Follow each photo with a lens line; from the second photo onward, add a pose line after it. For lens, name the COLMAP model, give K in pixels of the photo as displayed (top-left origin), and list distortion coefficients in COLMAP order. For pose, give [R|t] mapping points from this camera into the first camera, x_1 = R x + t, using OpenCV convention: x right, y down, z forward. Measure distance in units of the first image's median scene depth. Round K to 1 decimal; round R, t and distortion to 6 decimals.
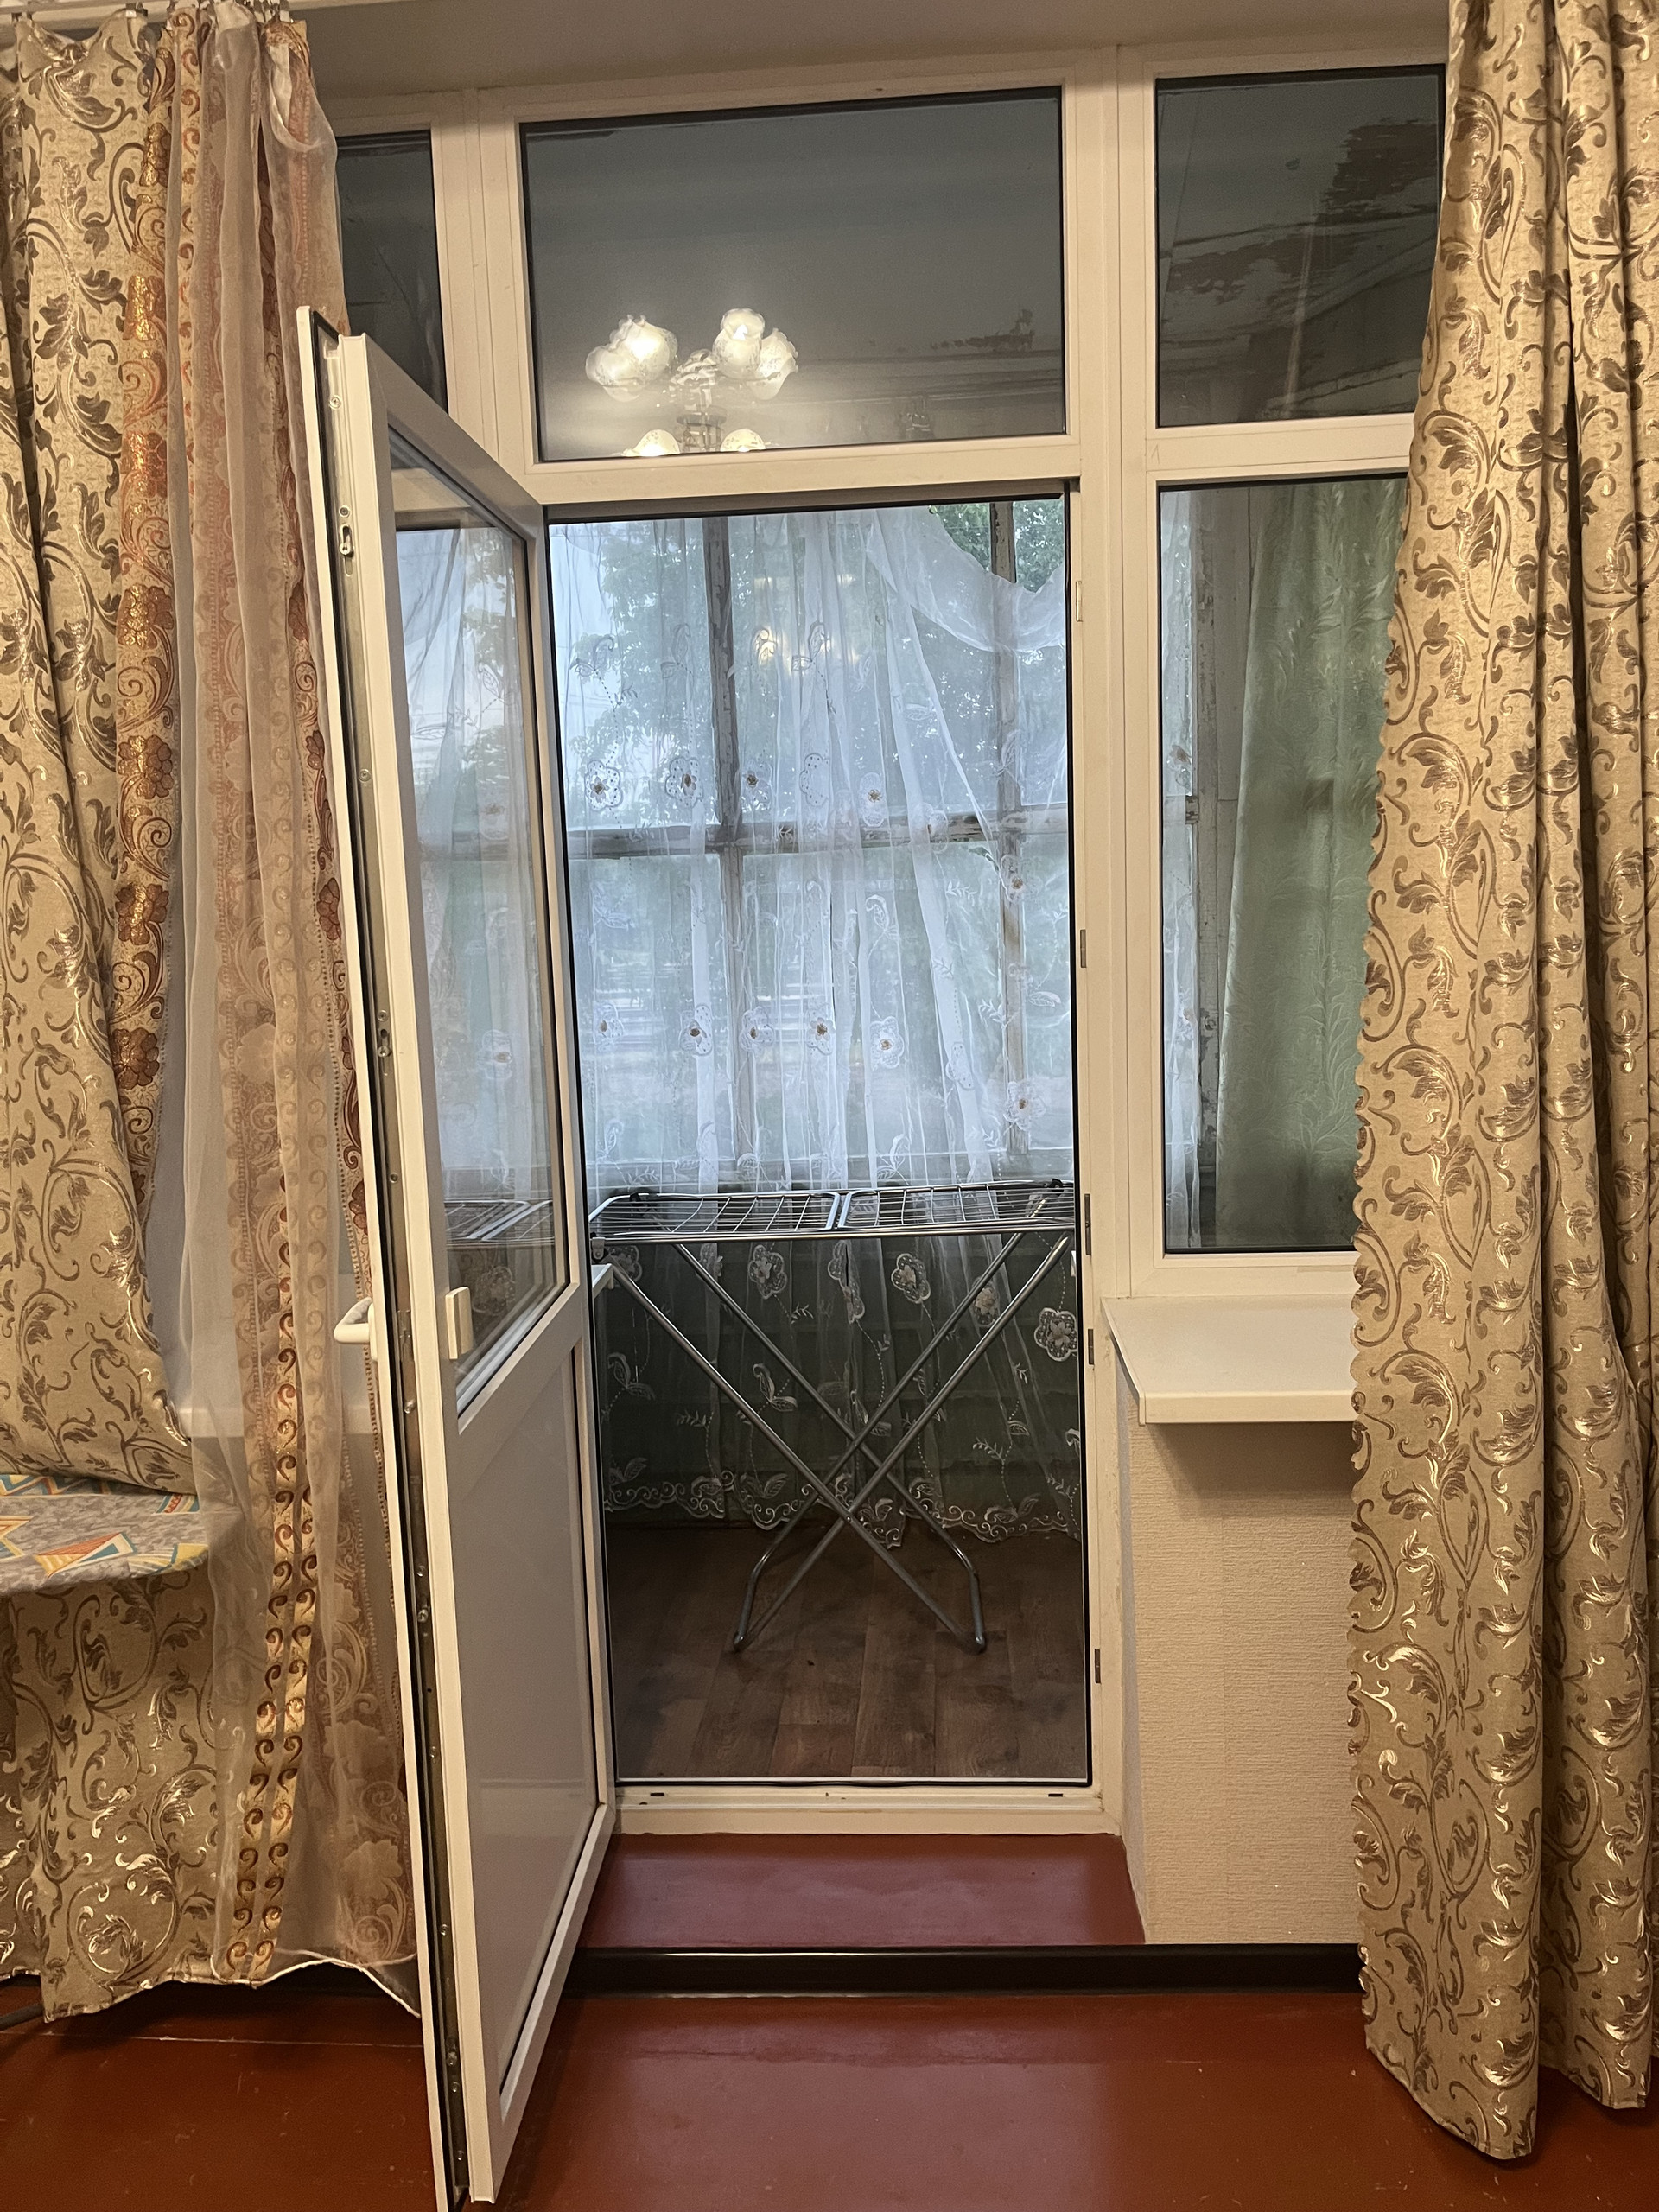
lens RADIAL K [[1685.7, 0, 812.0], [0, 1685.7, 1092.2], [0, 0, 1]] dist [0.065111, -0.079383]
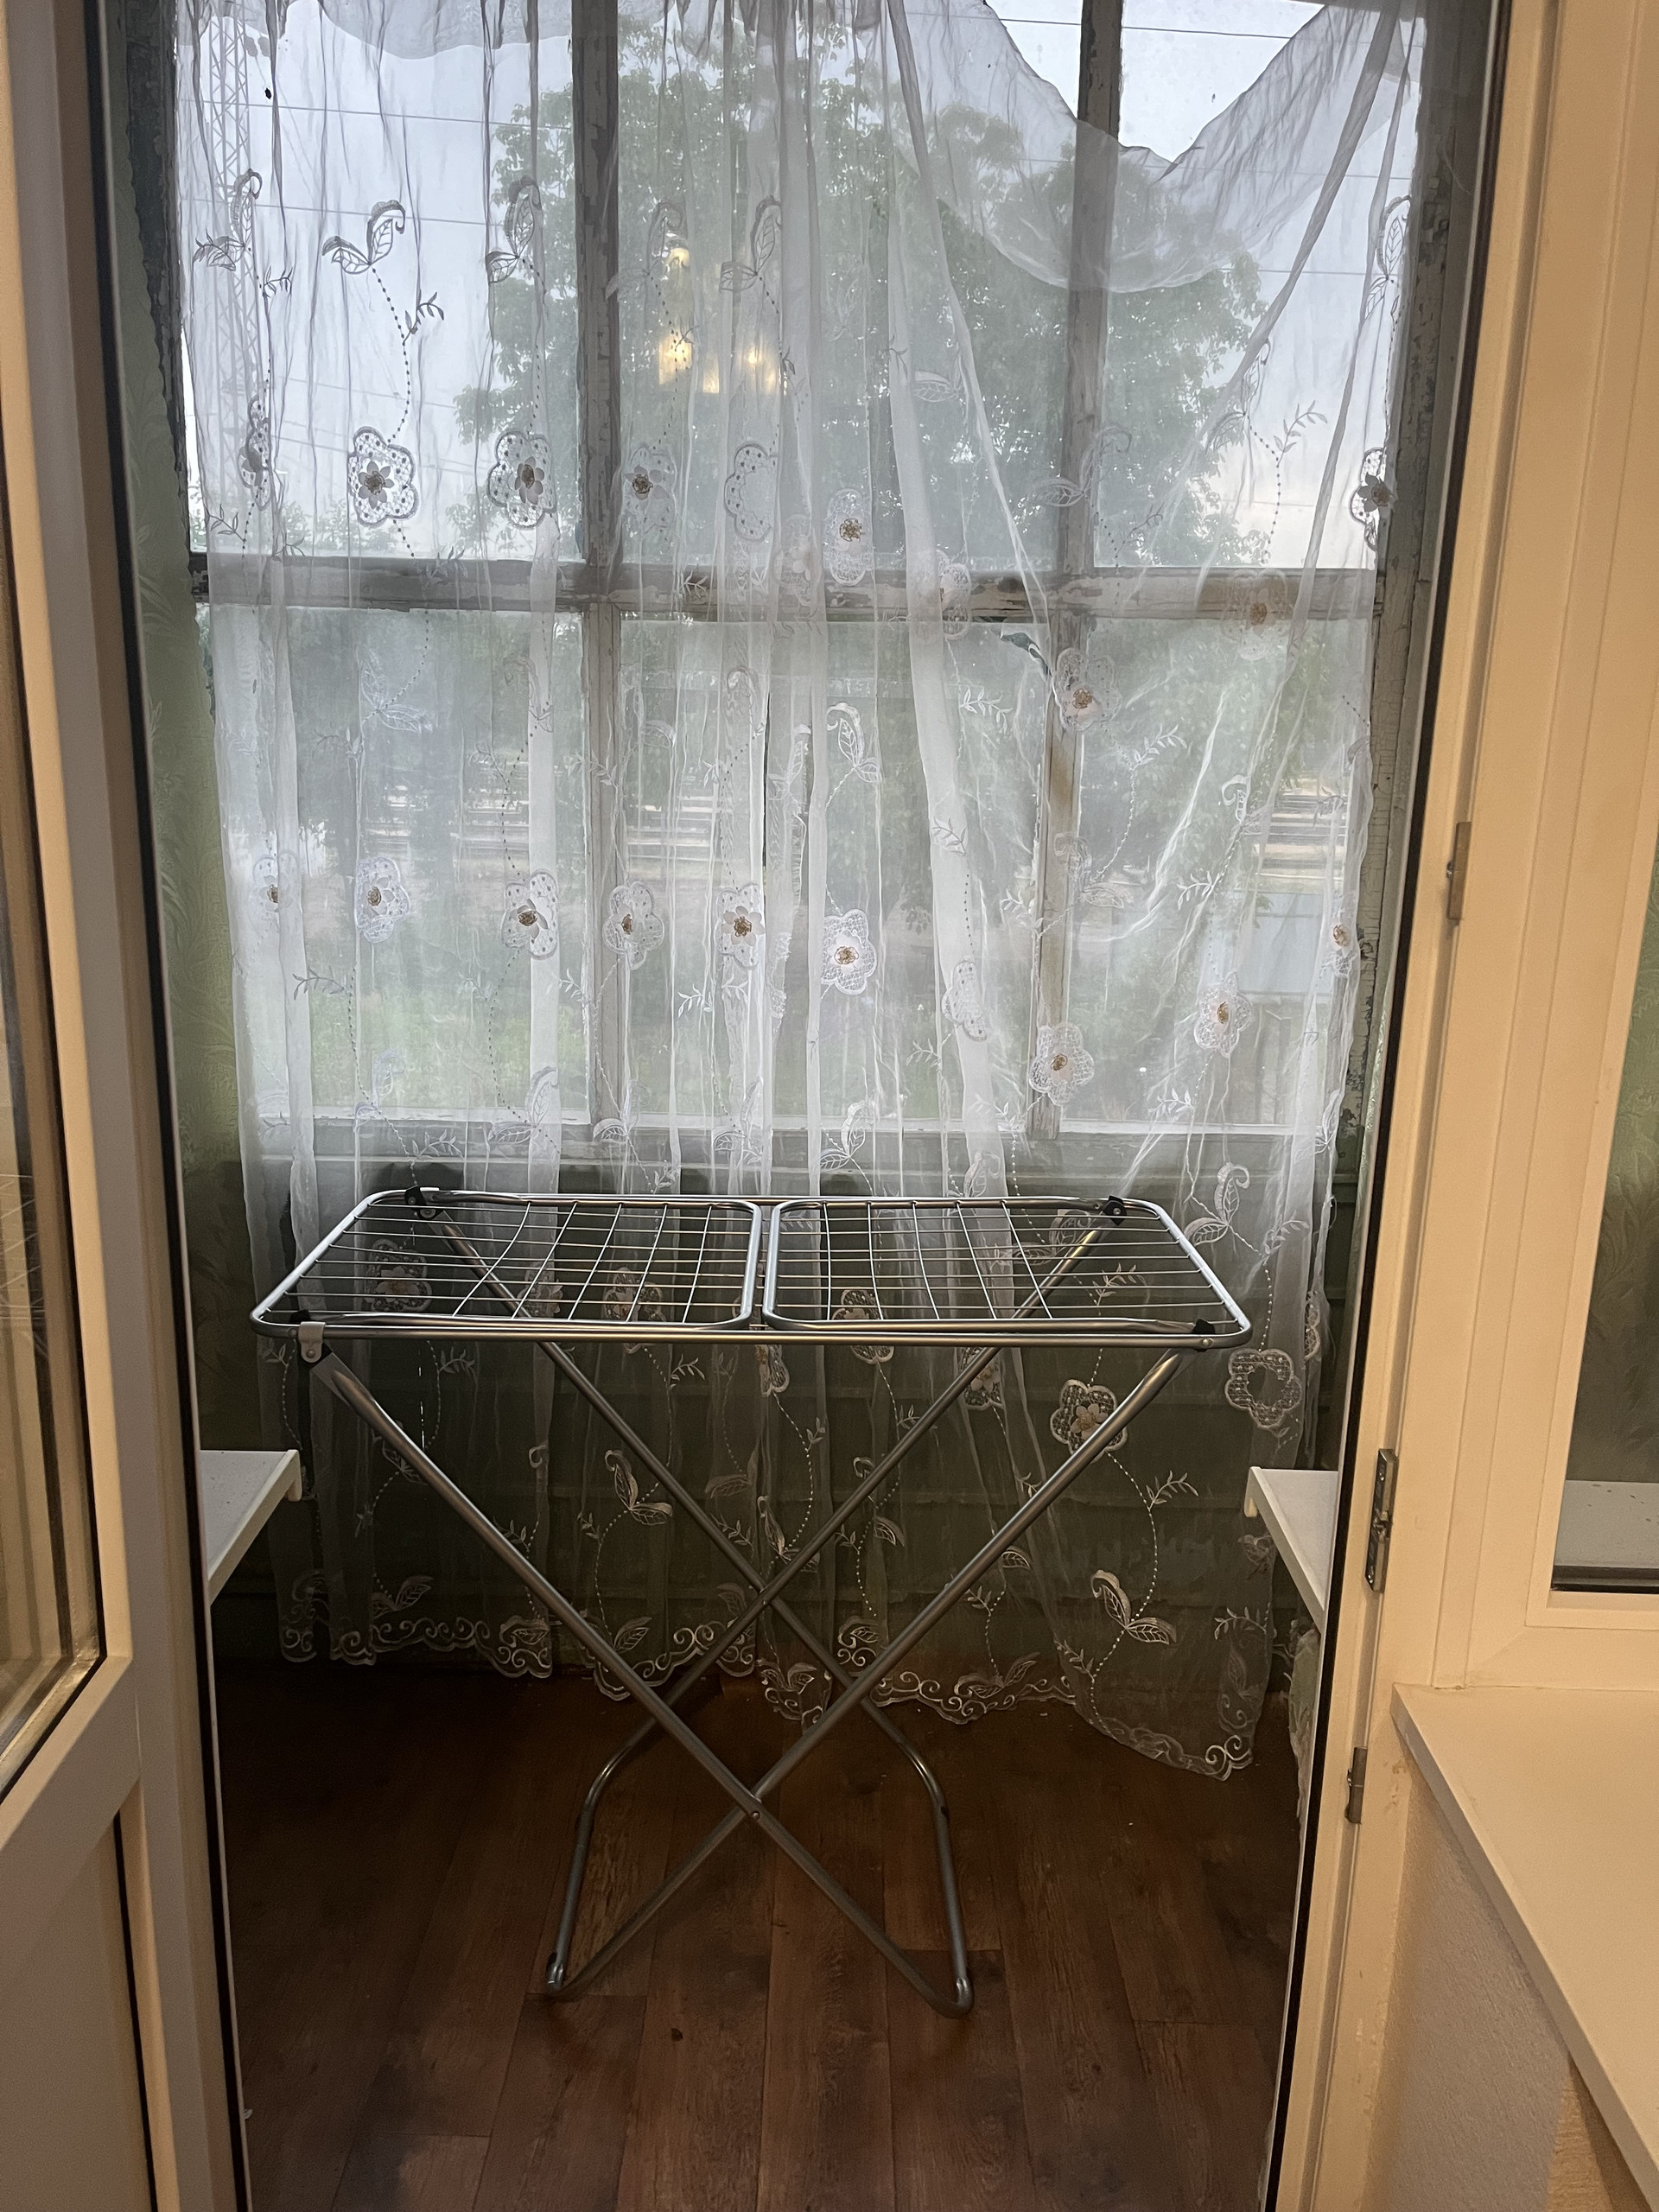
lens RADIAL K [[1685.7, 0, 837.3], [0, 1685.7, 1094.2], [0, 0, 1]] dist [0.065111, -0.079383]
pose [[0.995139, 0.045183, 0.087500, -0.010313], [-0.054598, 0.992609, 0.108385, -0.044700], [-0.081956, -0.112635, 0.990251, 0.393798]]
